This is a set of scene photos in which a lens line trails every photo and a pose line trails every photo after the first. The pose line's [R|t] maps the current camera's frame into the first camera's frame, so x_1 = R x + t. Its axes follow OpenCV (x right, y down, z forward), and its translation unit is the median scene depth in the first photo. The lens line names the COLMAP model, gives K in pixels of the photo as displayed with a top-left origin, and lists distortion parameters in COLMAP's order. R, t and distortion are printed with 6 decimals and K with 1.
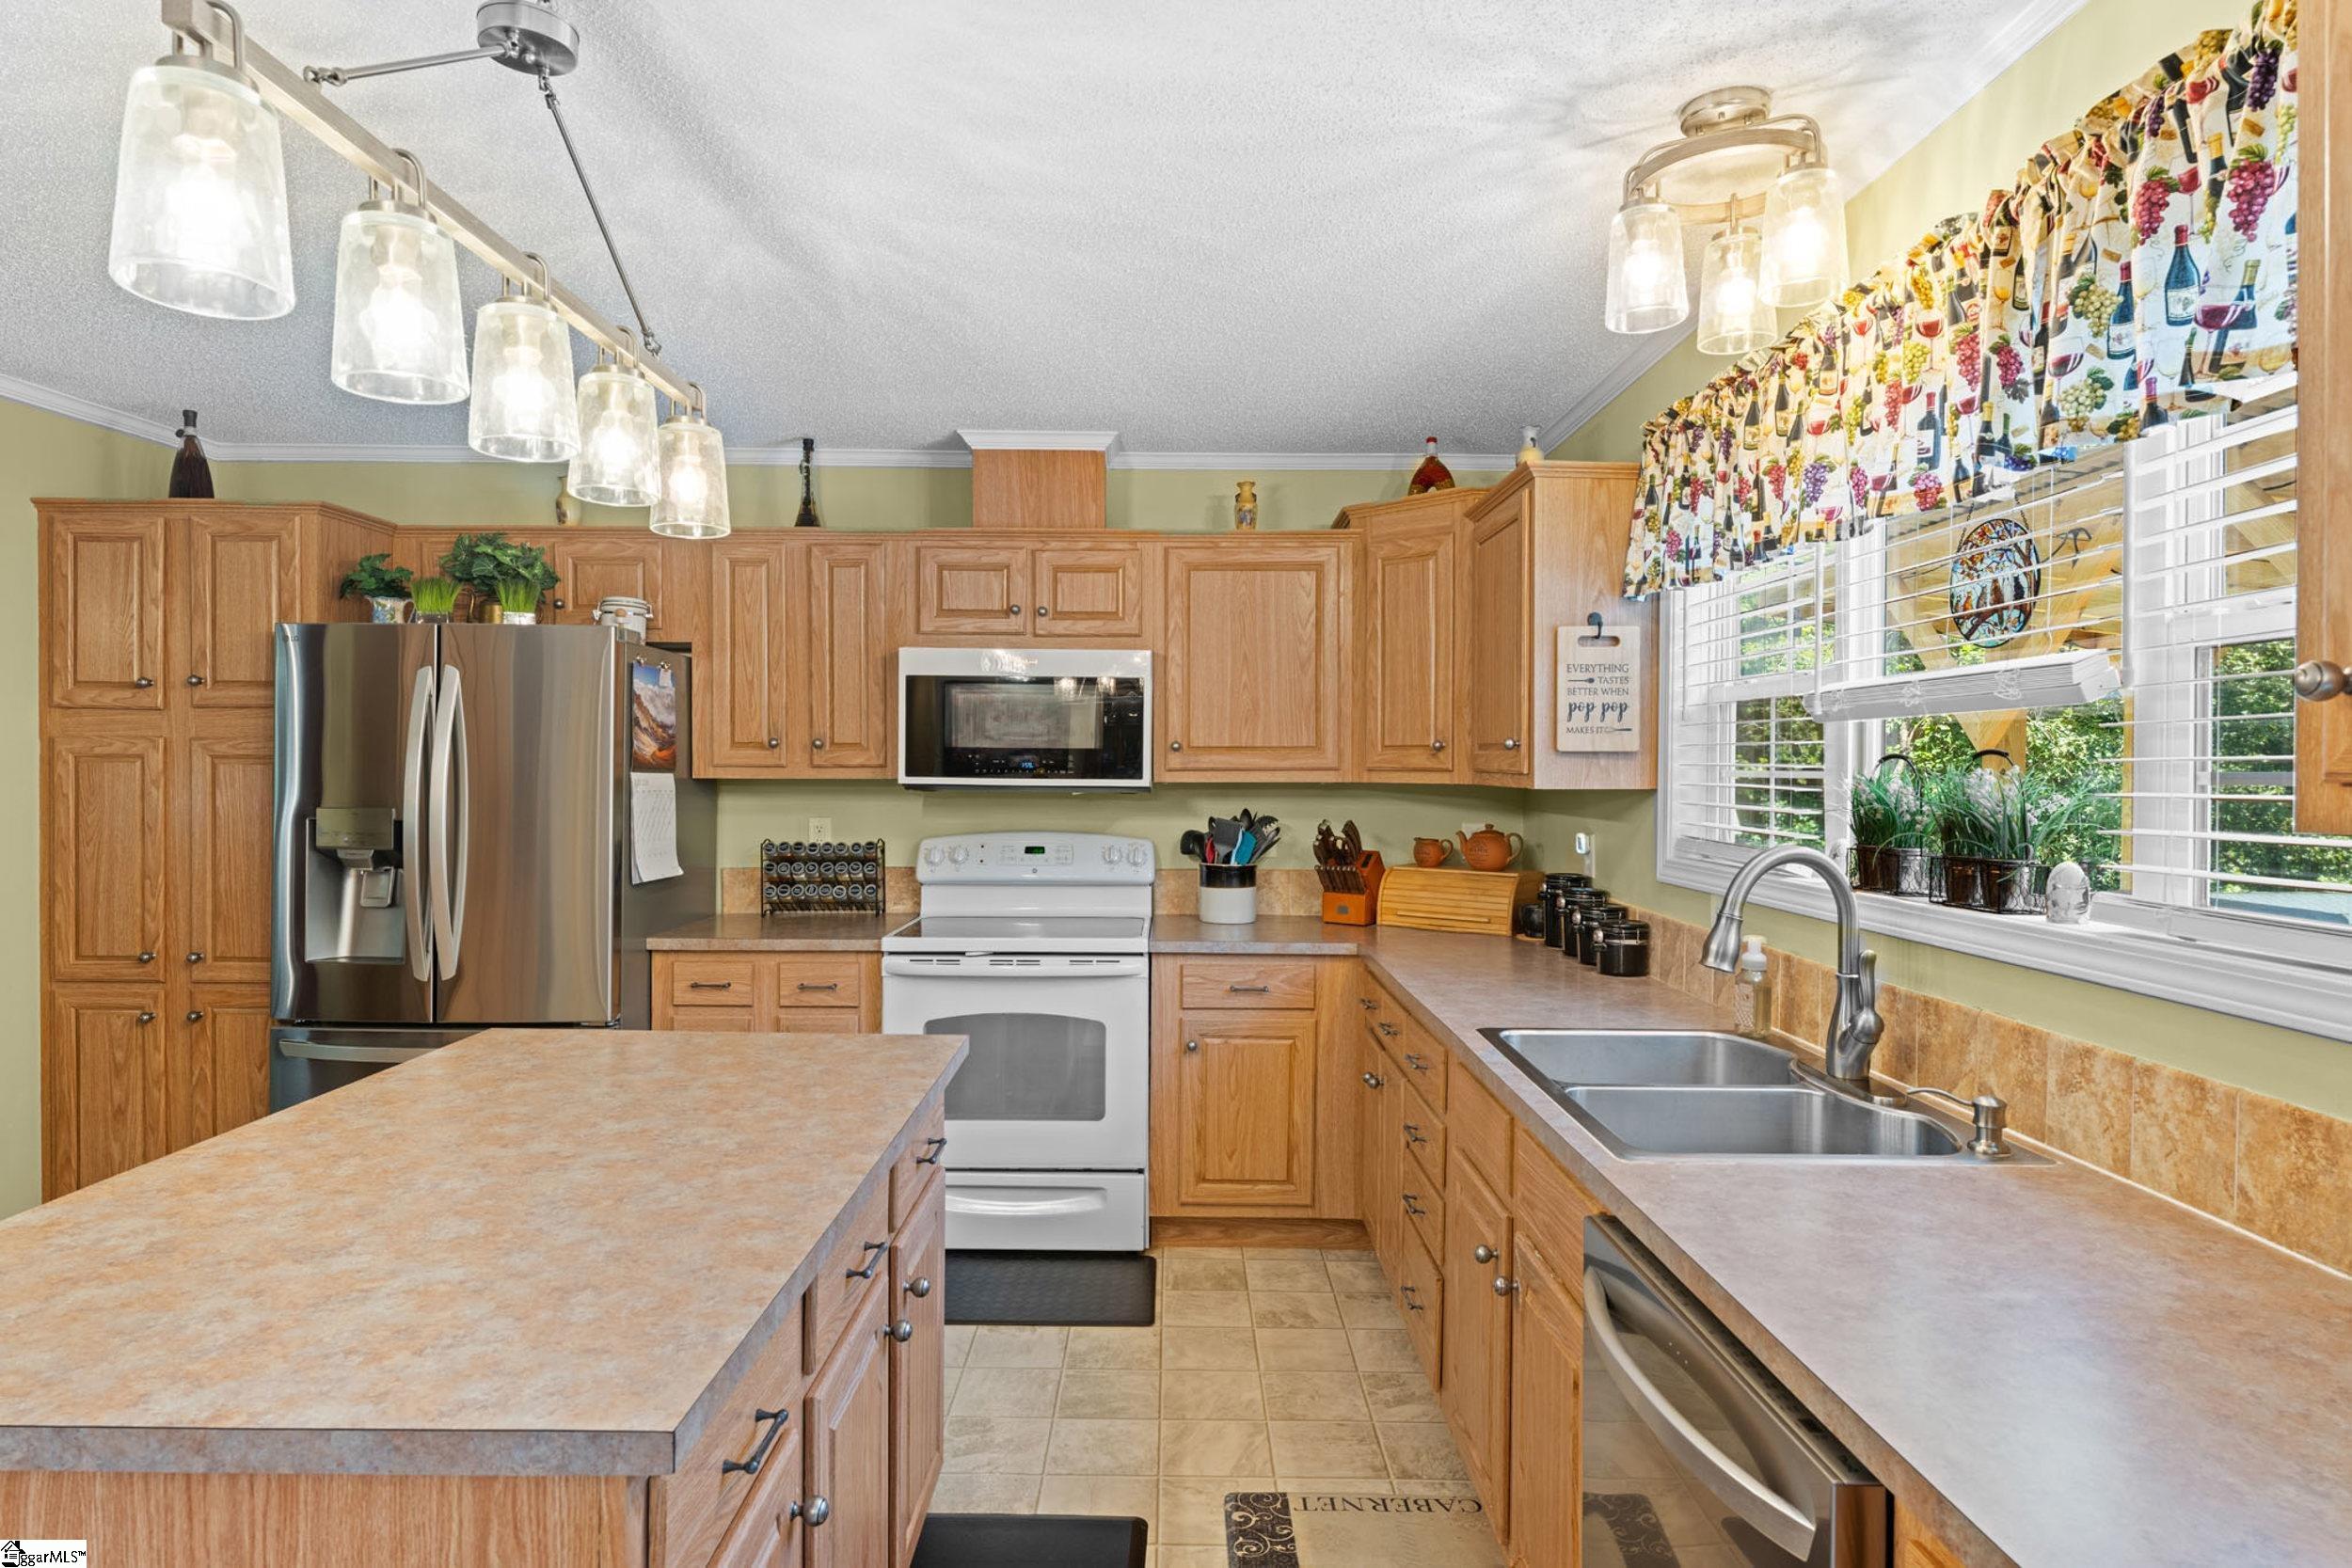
lens RADIAL K [[1308.4, 0, 1170.2], [0, 1308.4, 778.5], [0, 0, 1]] dist [0.001783, -0.000113]
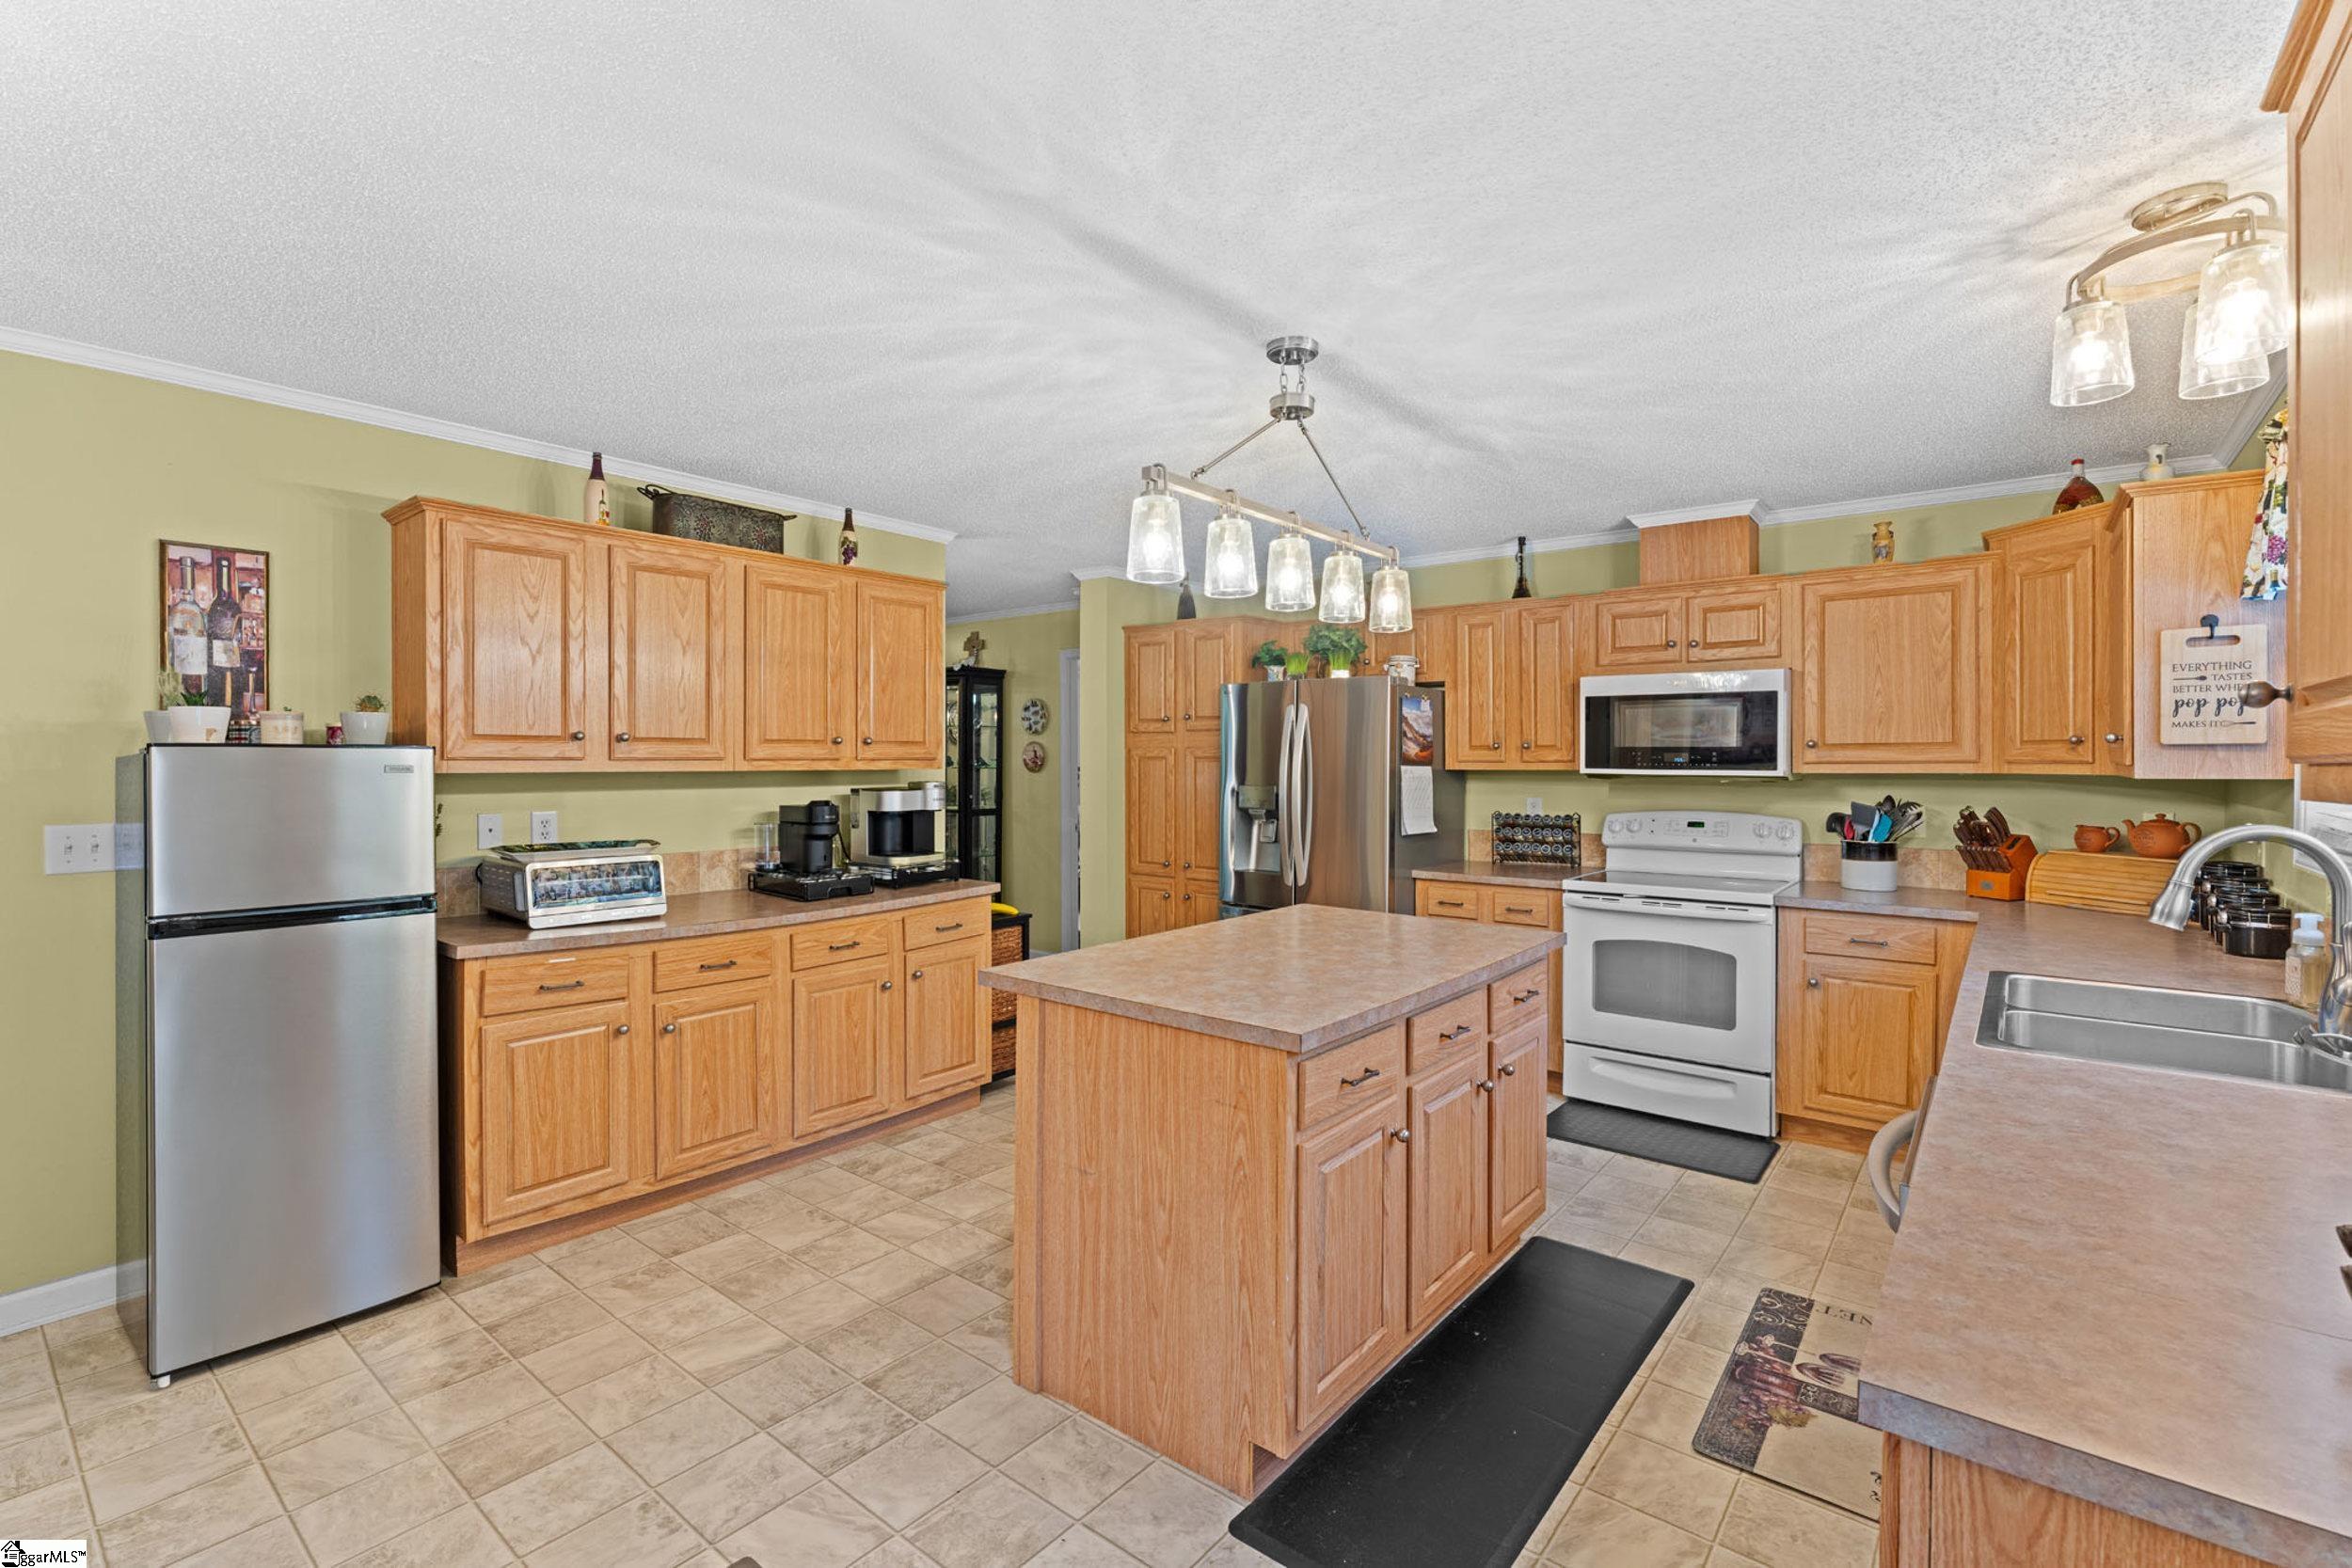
lens RADIAL K [[1053.2, 0, 1176.0], [0, 1053.2, 784.0], [0, 0, 1]] dist [-0.000463, -0.000158]
pose [[0.780805, 0.008847, -0.624712, 0.167008], [-0.002082, 0.999931, 0.011558, 0.003284], [0.624771, -0.007724, 0.780770, -0.168312]]
